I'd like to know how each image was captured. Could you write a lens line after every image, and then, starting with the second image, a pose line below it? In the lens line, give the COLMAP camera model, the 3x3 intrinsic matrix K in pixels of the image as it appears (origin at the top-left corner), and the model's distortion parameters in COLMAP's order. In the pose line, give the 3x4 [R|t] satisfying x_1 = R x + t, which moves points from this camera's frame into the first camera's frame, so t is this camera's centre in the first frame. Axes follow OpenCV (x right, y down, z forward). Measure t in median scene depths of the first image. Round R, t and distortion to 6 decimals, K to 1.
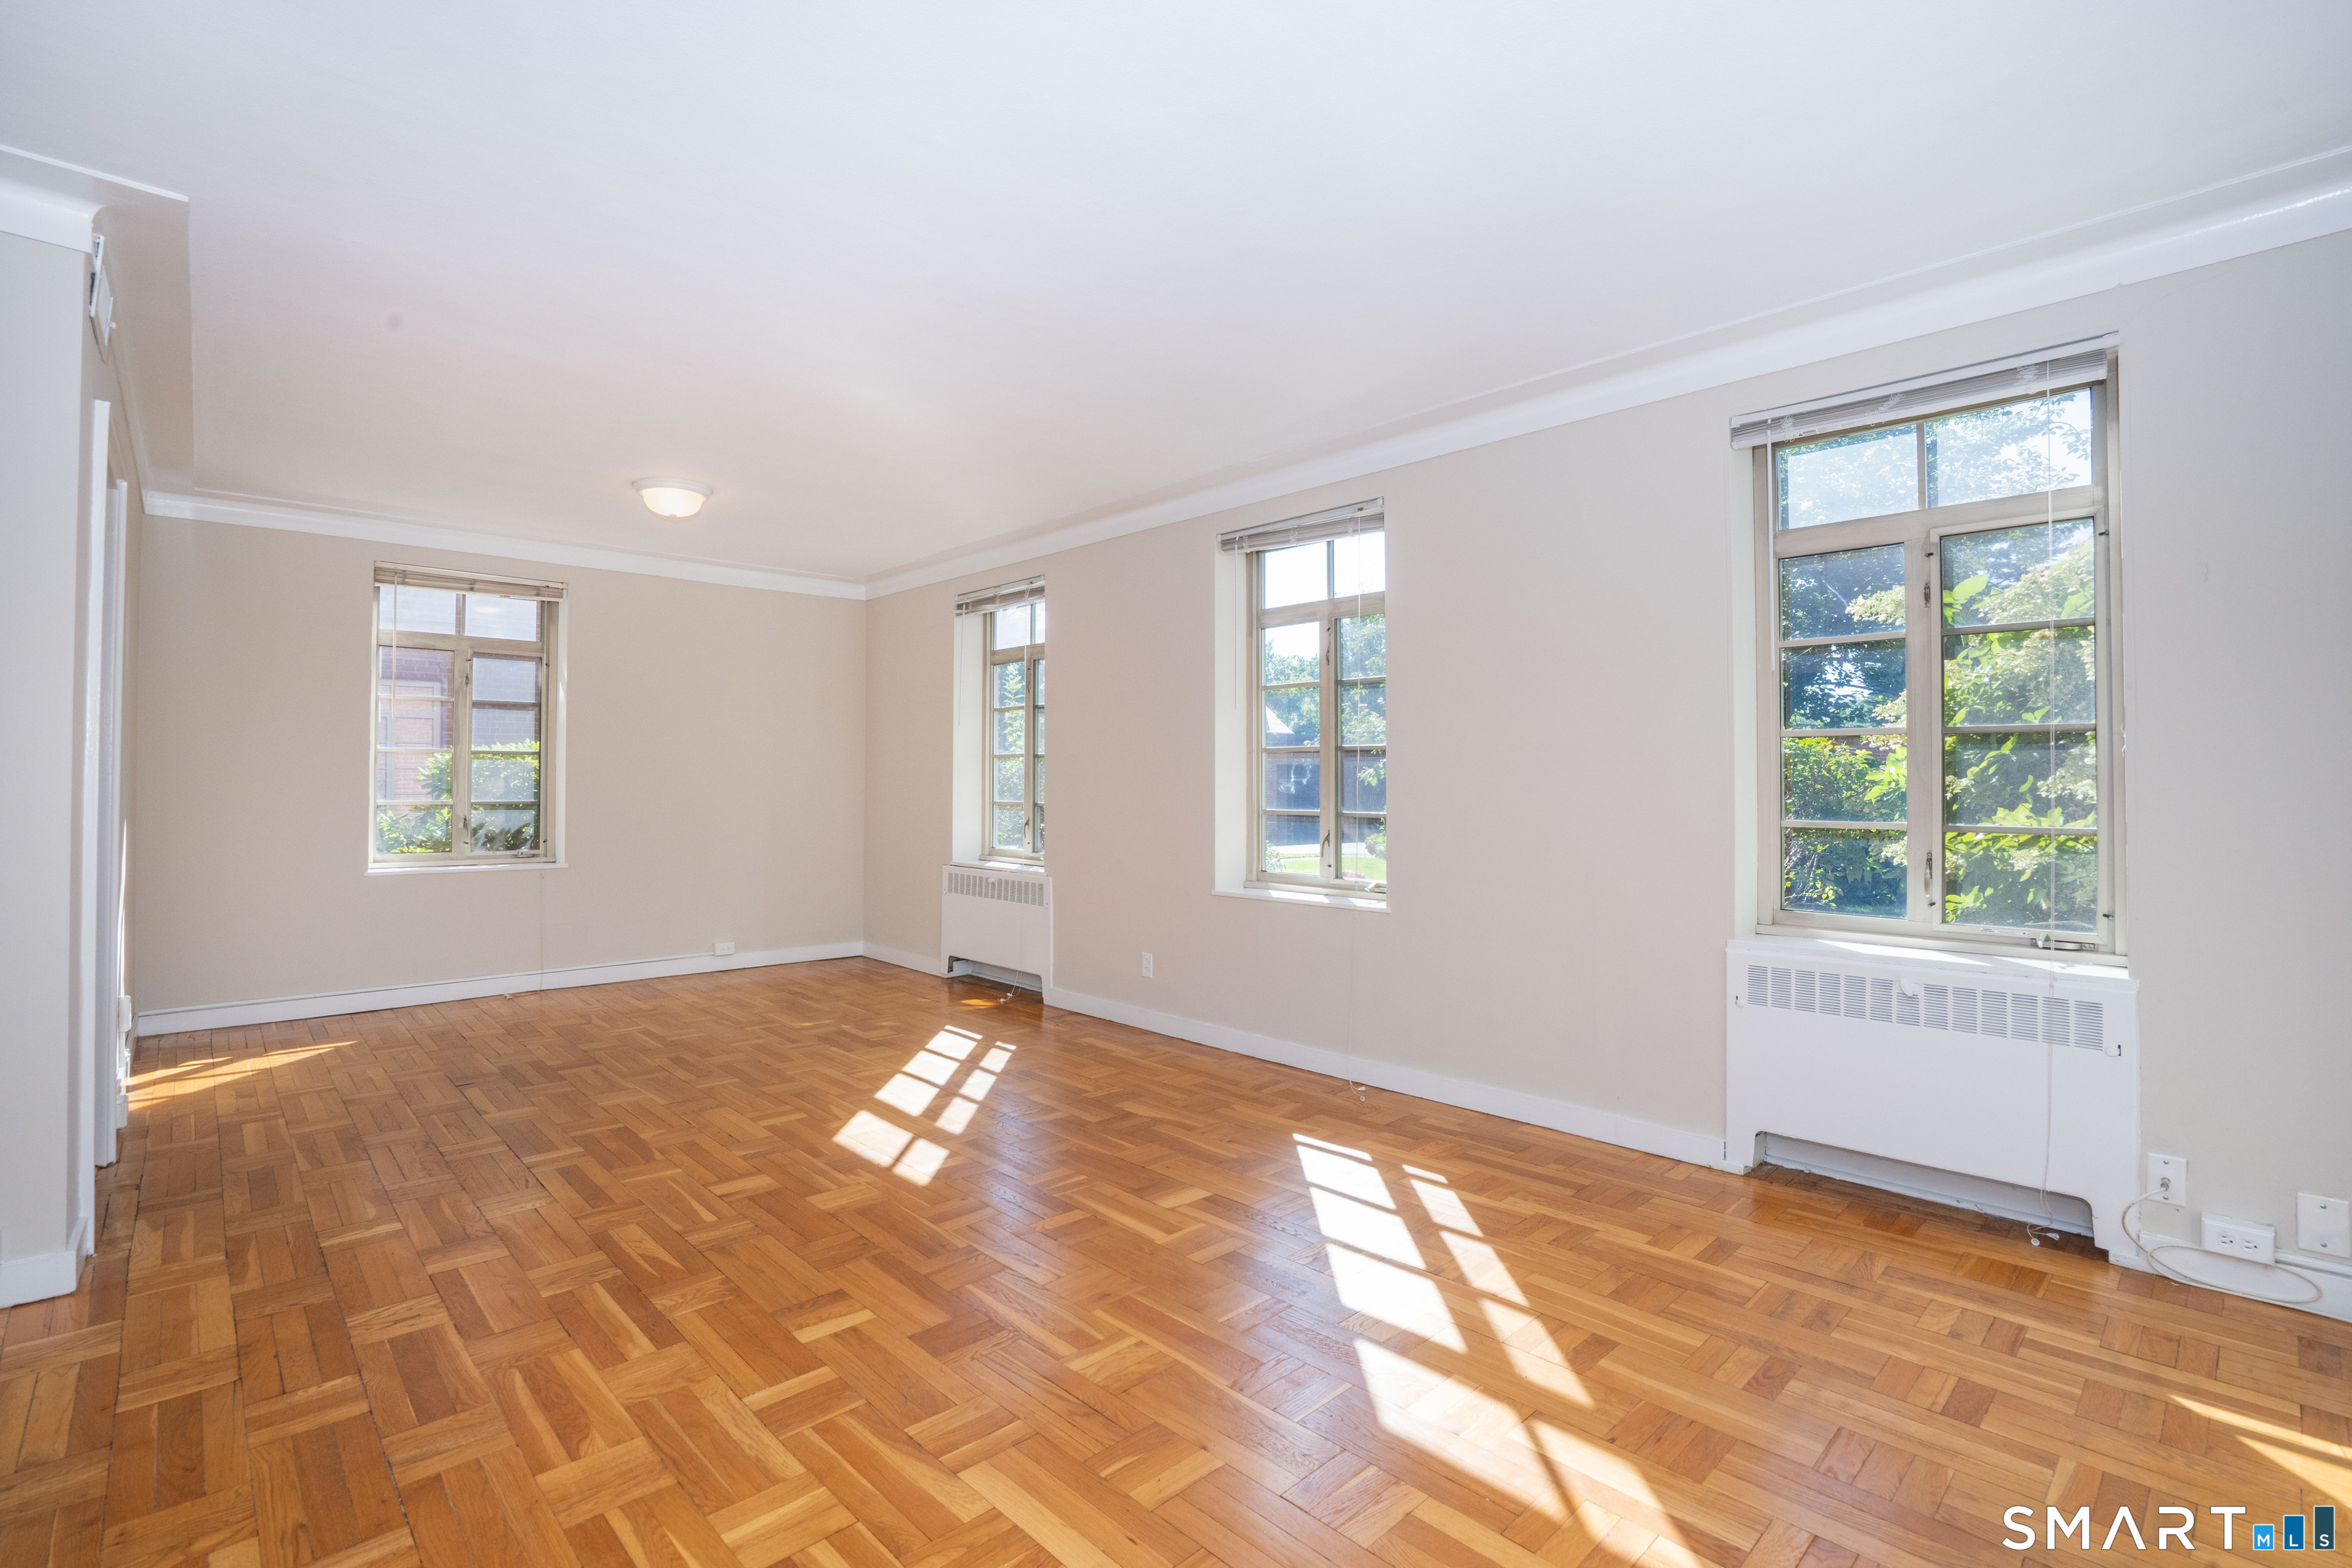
lens RADIAL K [[1072.5, 0, 1170.5], [0, 1072.5, 776.3], [0, 0, 1]] dist [-0.052523, 0.017295]
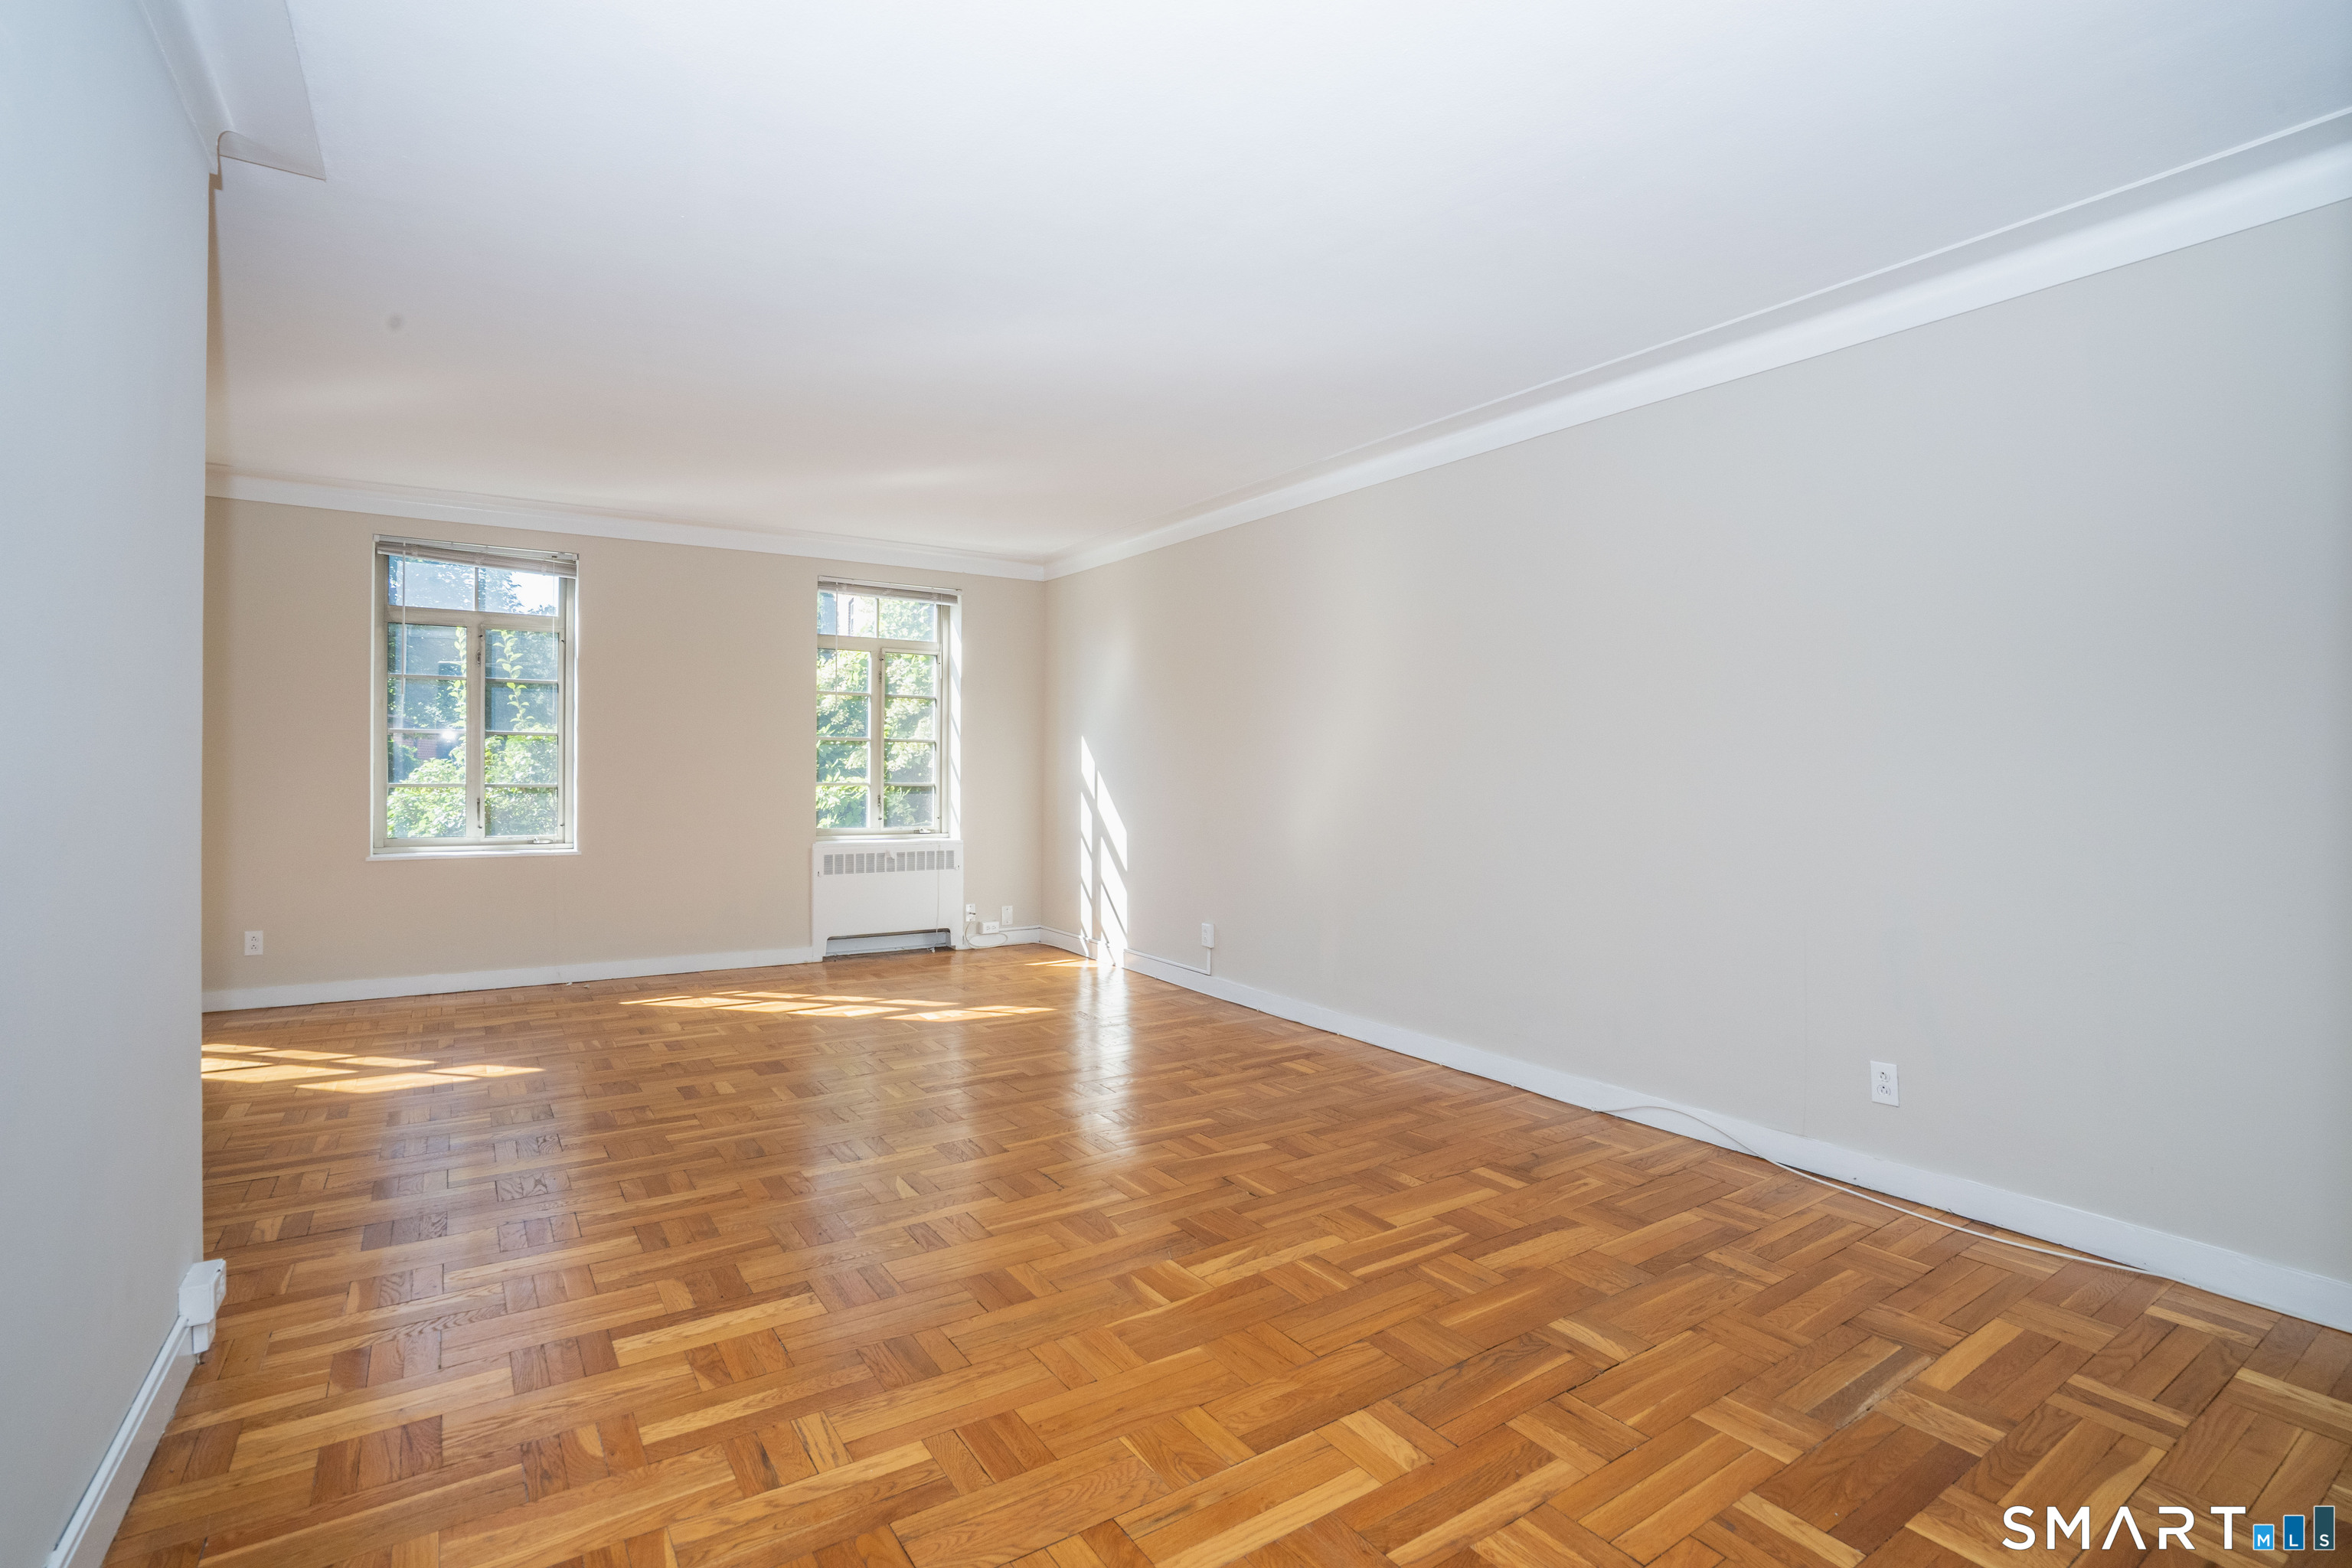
lens RADIAL K [[1099.9, 0, 1167.8], [0, 1099.9, 775.9], [0, 0, 1]] dist [-0.051795, 0.019120]
pose [[0.173580, -0.009530, 0.984774, -1.350022], [-0.015039, 0.999811, 0.012327, -0.006010], [-0.984705, -0.016950, 0.173404, 0.006934]]
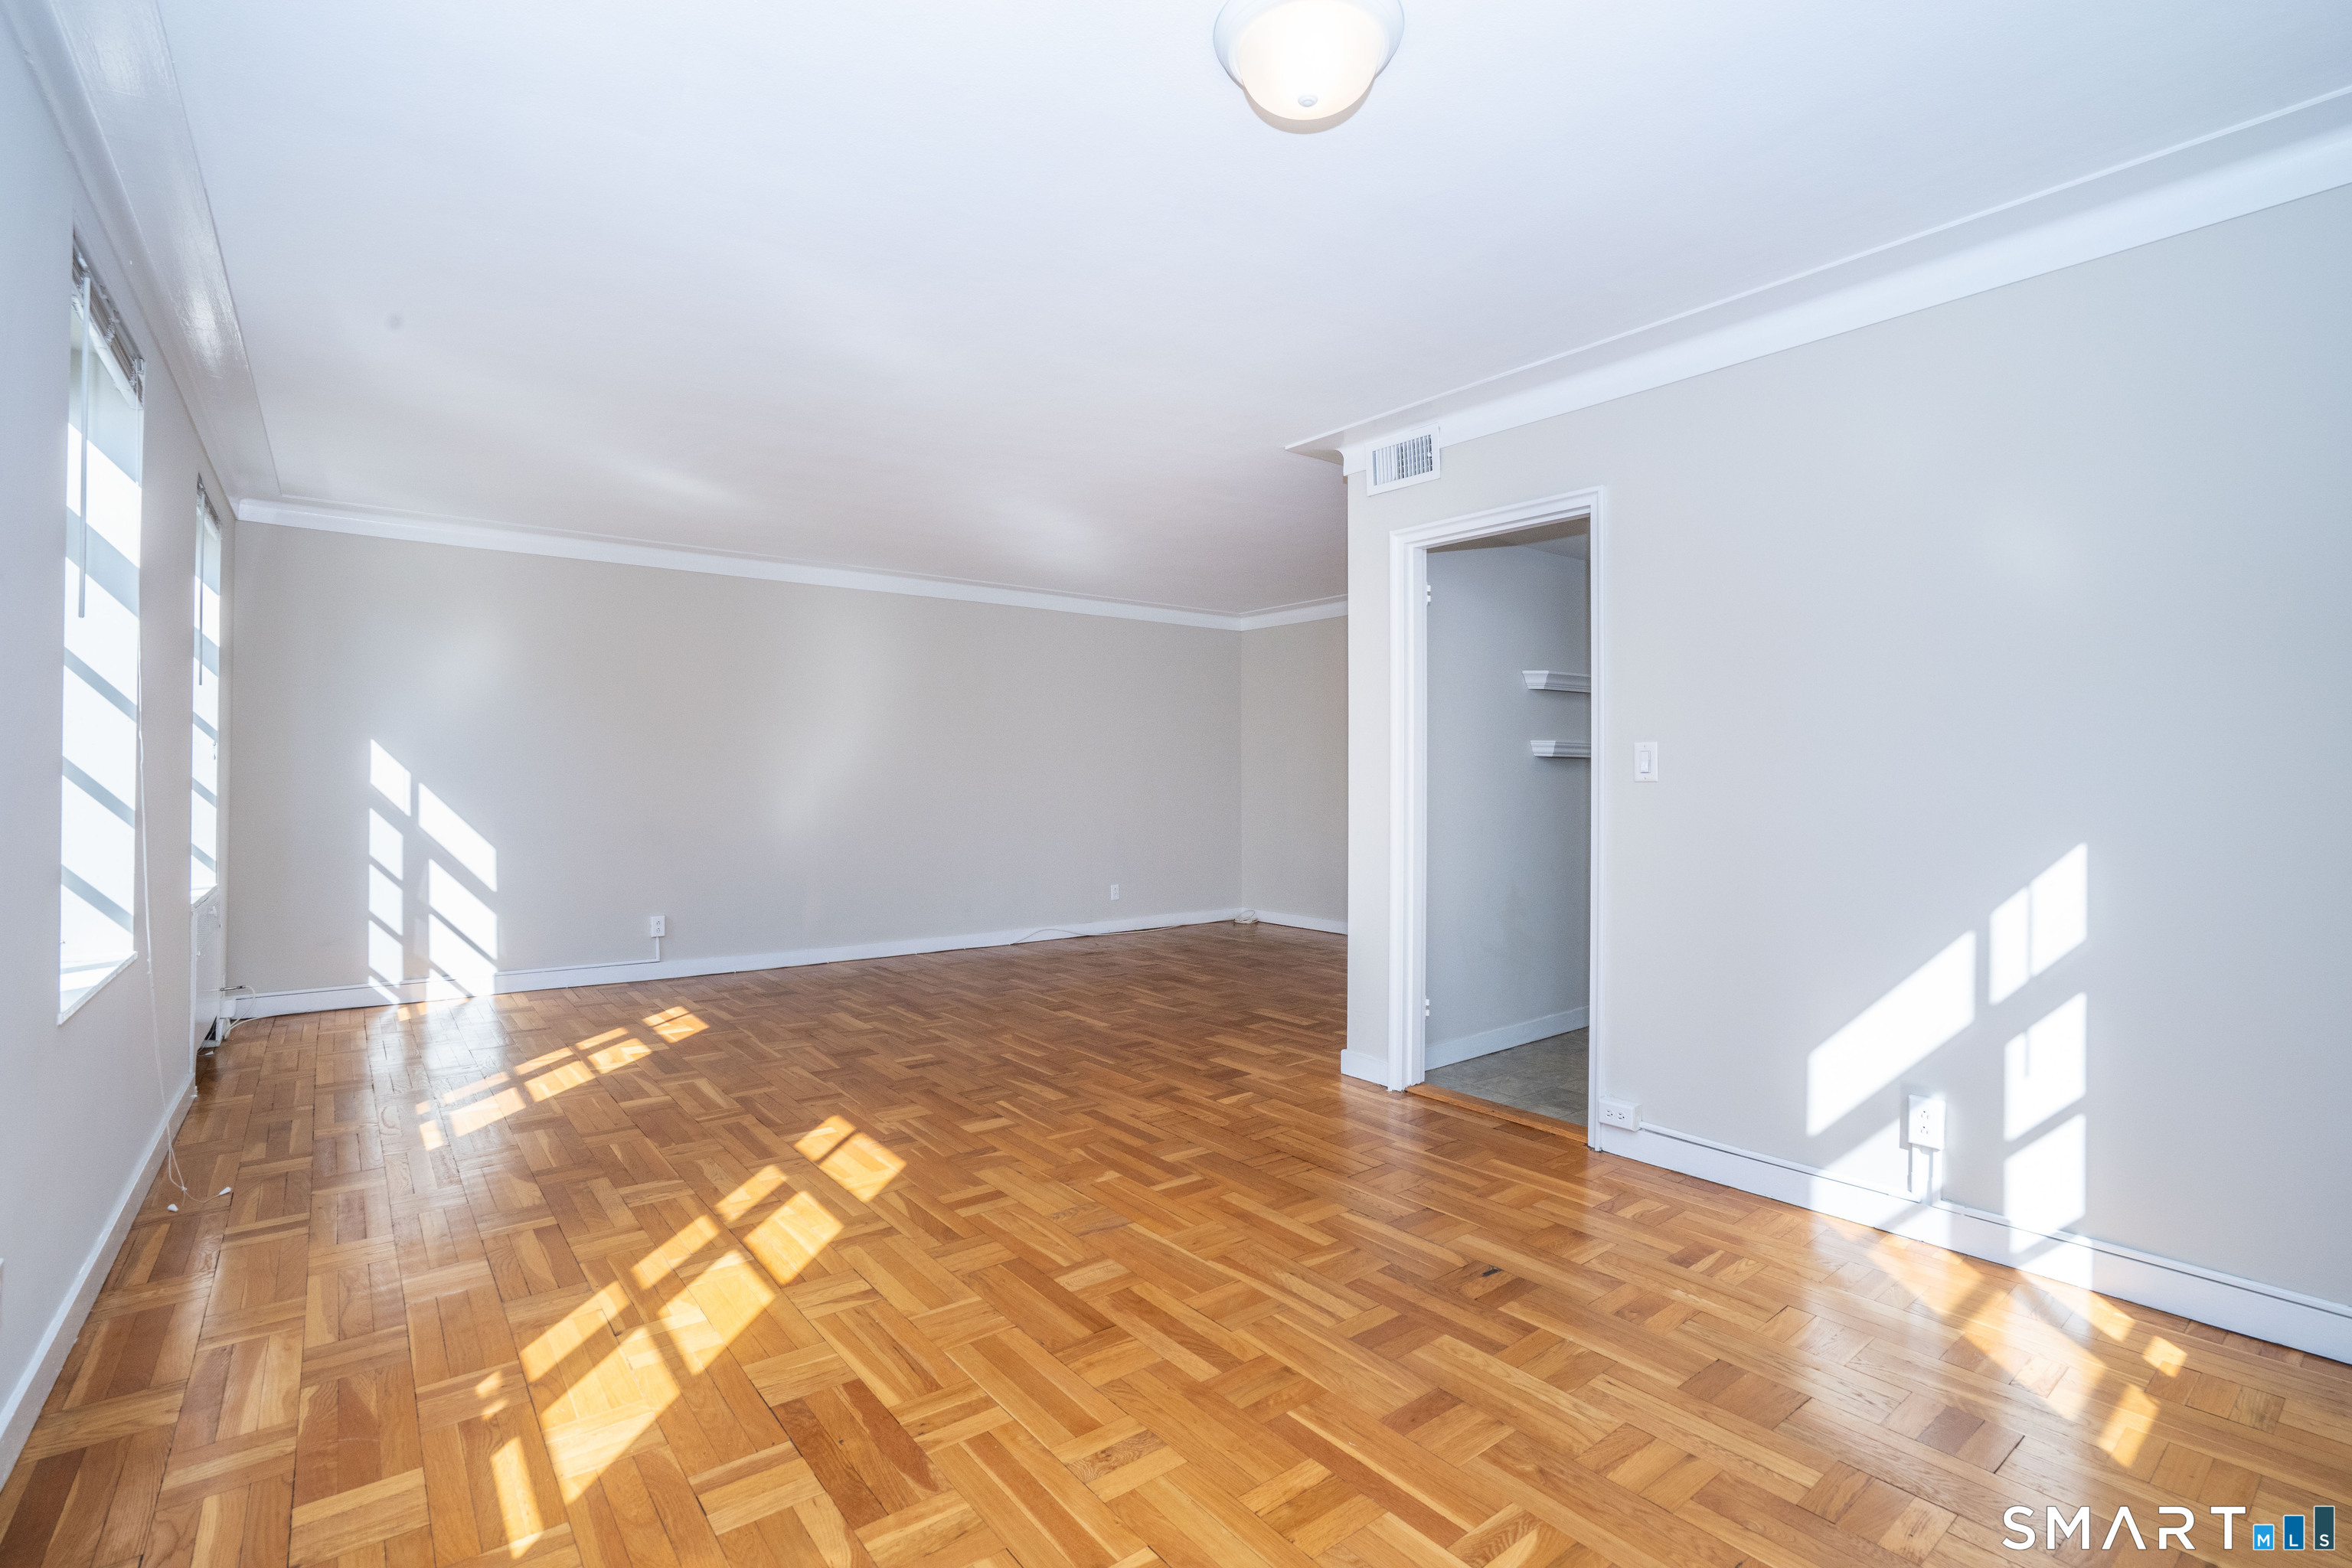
lens RADIAL K [[1072.5, 0, 1170.5], [0, 1072.5, 776.3], [0, 0, 1]] dist [-0.052523, 0.017295]
pose [[-0.996078, -0.007456, 0.088165, -0.682669], [-0.008474, 0.999902, -0.011172, 0.013425], [-0.088073, -0.011876, -0.996043, 2.077931]]
